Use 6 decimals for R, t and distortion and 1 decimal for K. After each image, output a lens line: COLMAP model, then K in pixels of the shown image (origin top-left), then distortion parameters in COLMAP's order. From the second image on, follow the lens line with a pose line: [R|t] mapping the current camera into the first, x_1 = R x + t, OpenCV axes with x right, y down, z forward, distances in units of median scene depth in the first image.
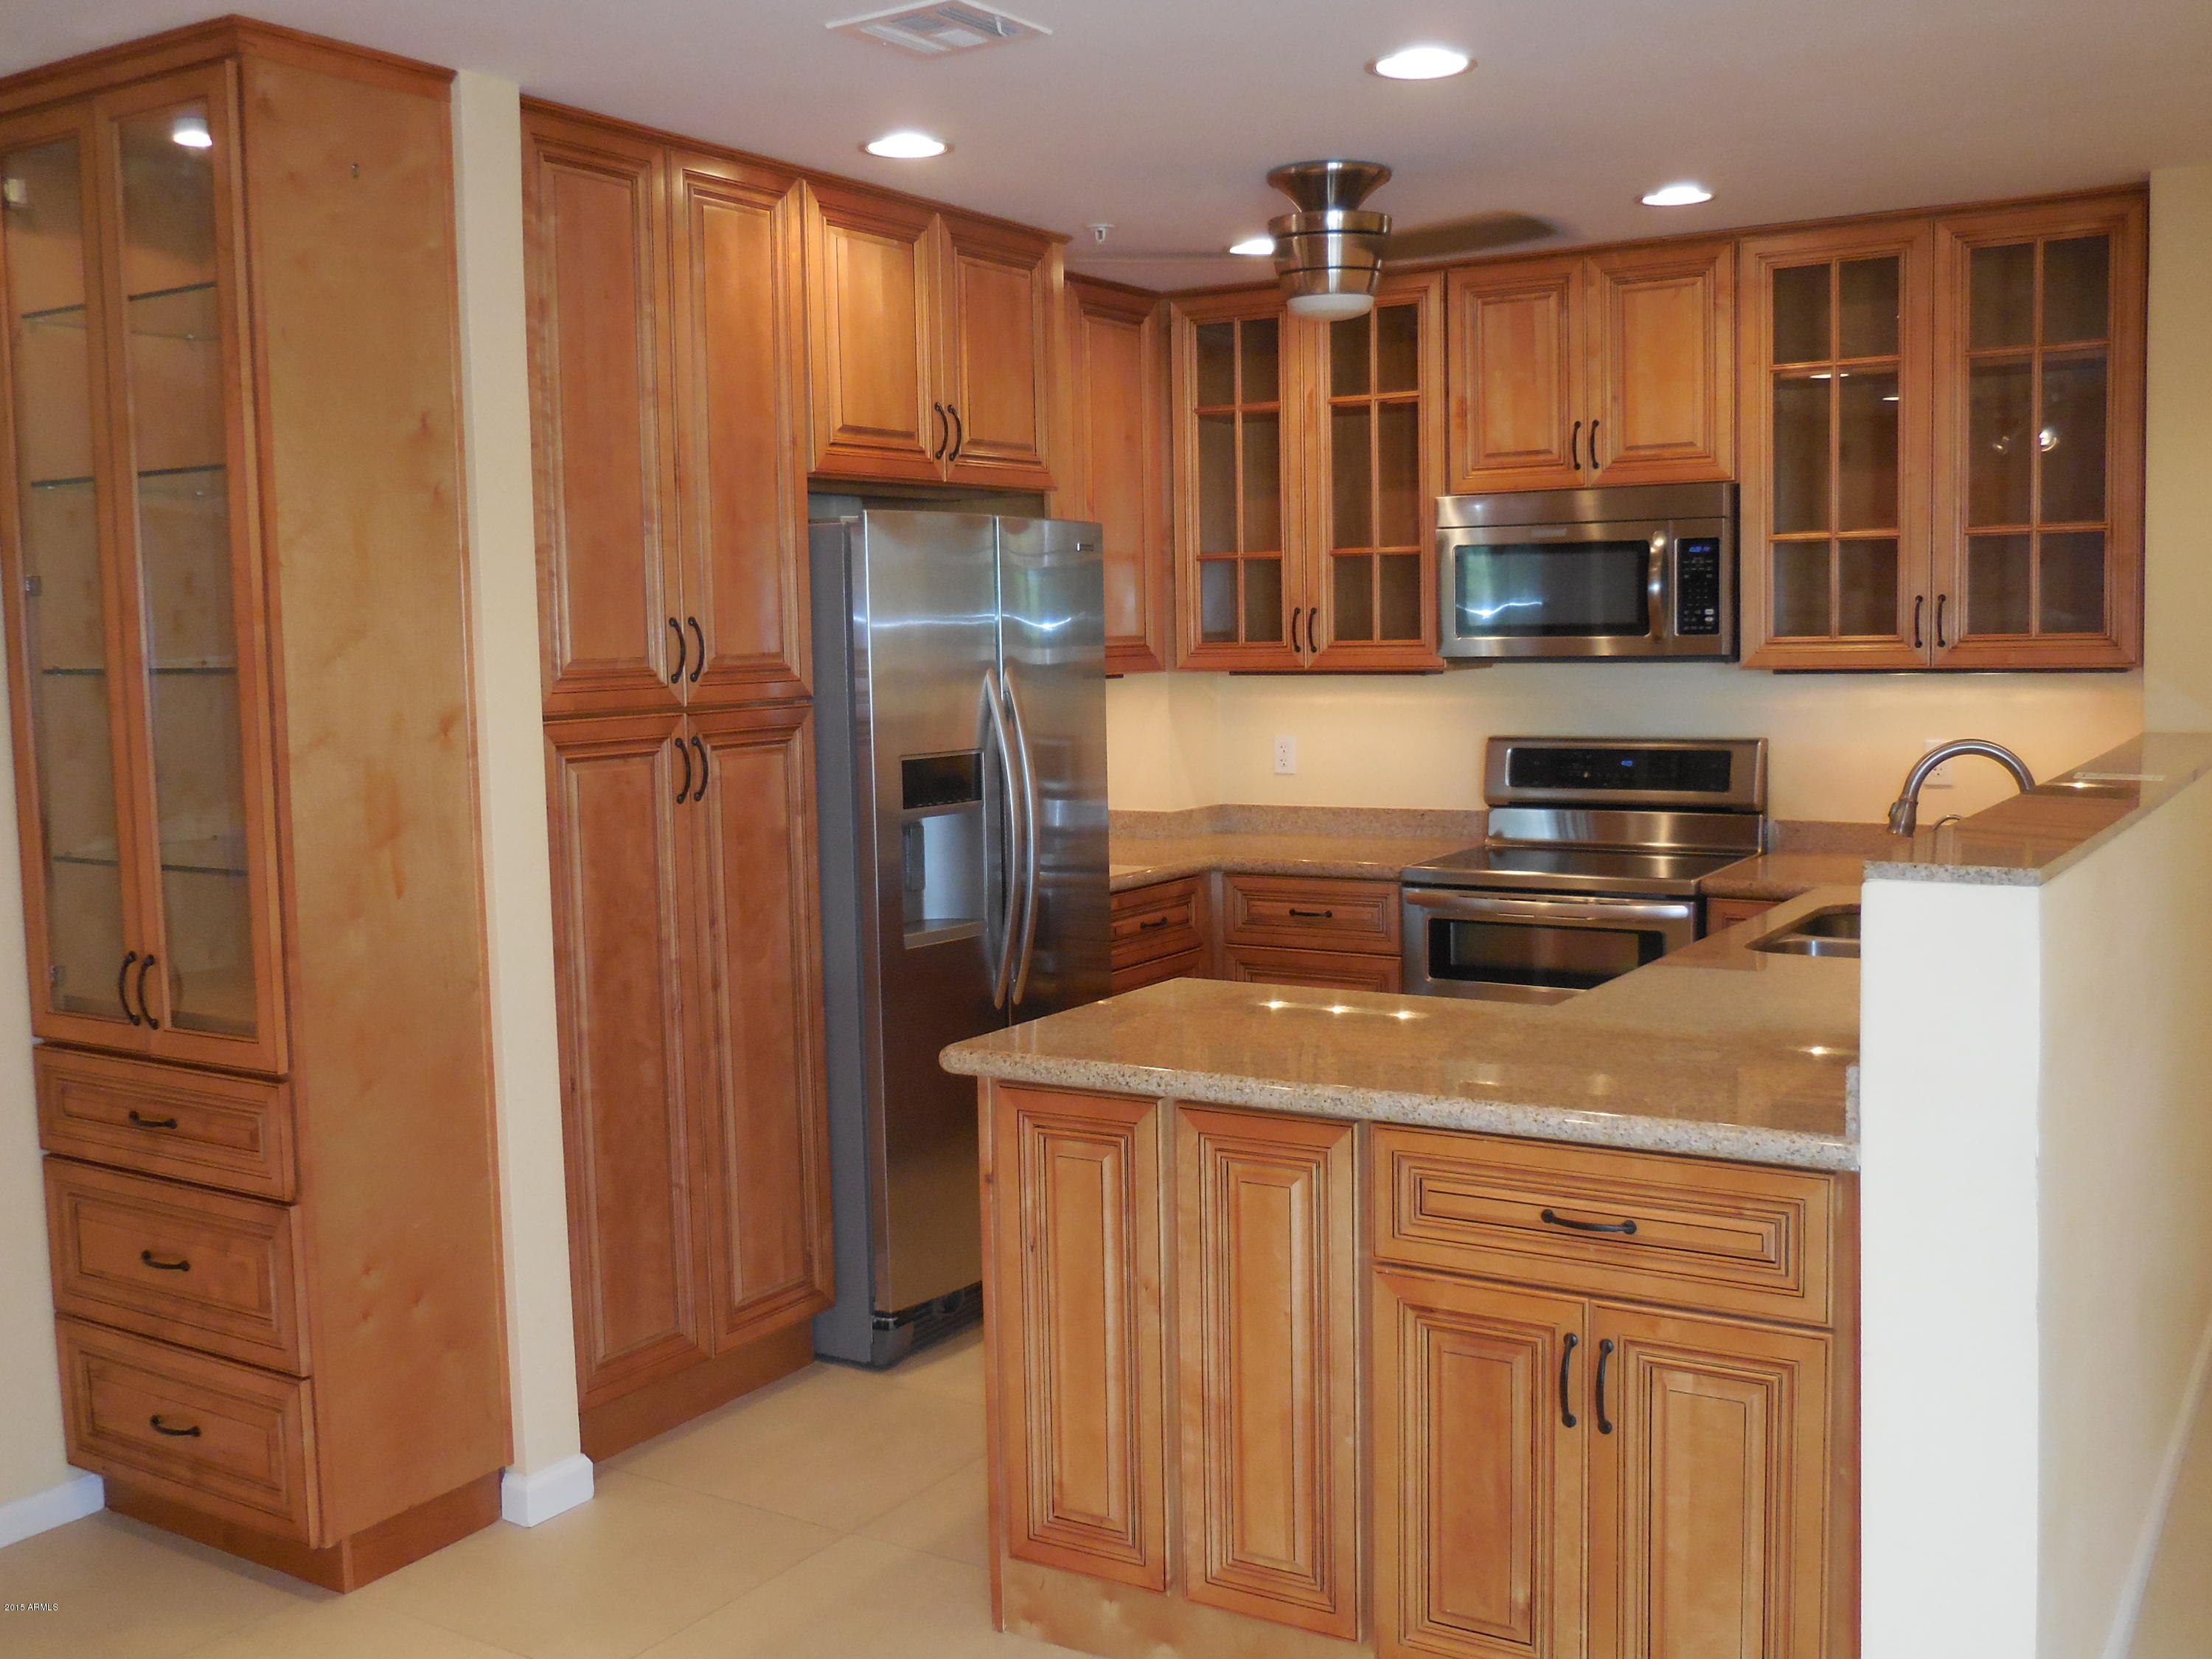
lens RADIAL K [[2152.1, 0, 1113.0], [0, 2152.1, 824.6], [0, 0, 1]] dist [-0.013106, 0.000000]
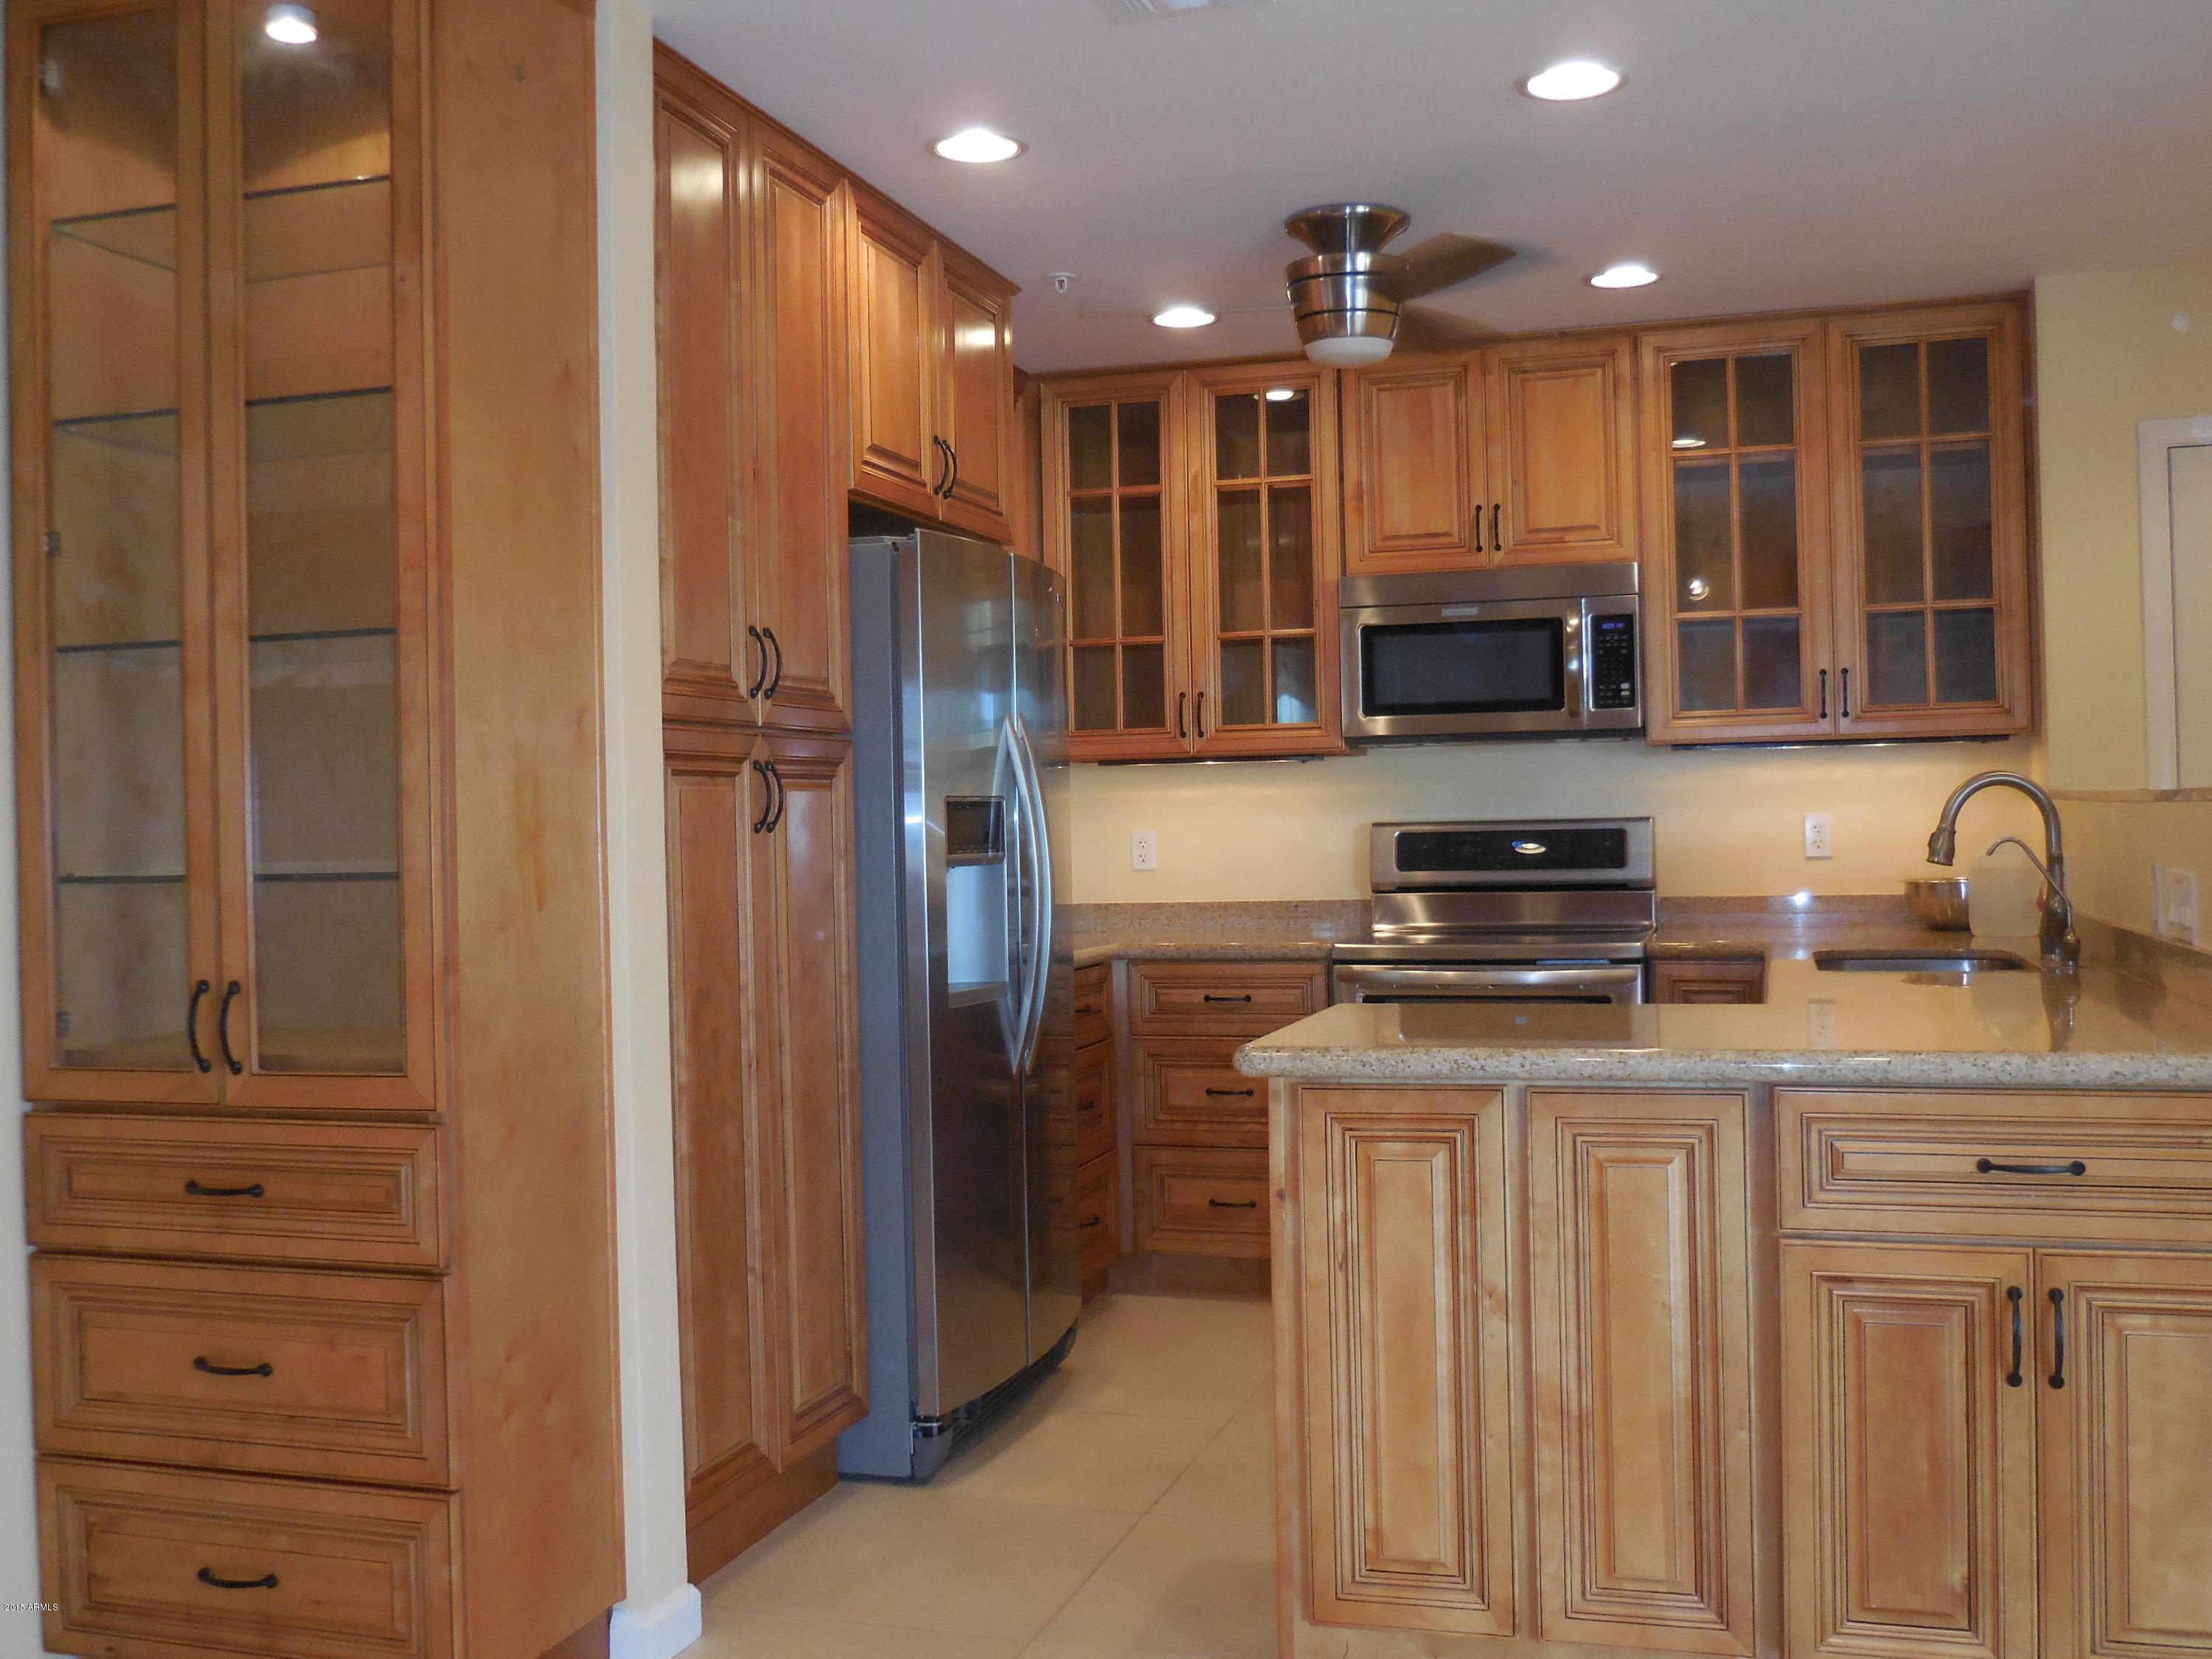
lens RADIAL K [[2152.1, 0, 1104.3], [0, 2152.1, 827.0], [0, 0, 1]] dist [-0.013106, 0.000000]
pose [[0.965659, -0.000105, 0.259813, -0.287996], [0.025689, 0.995138, -0.095077, 0.074452], [-0.258540, 0.098487, 0.960967, 0.104193]]
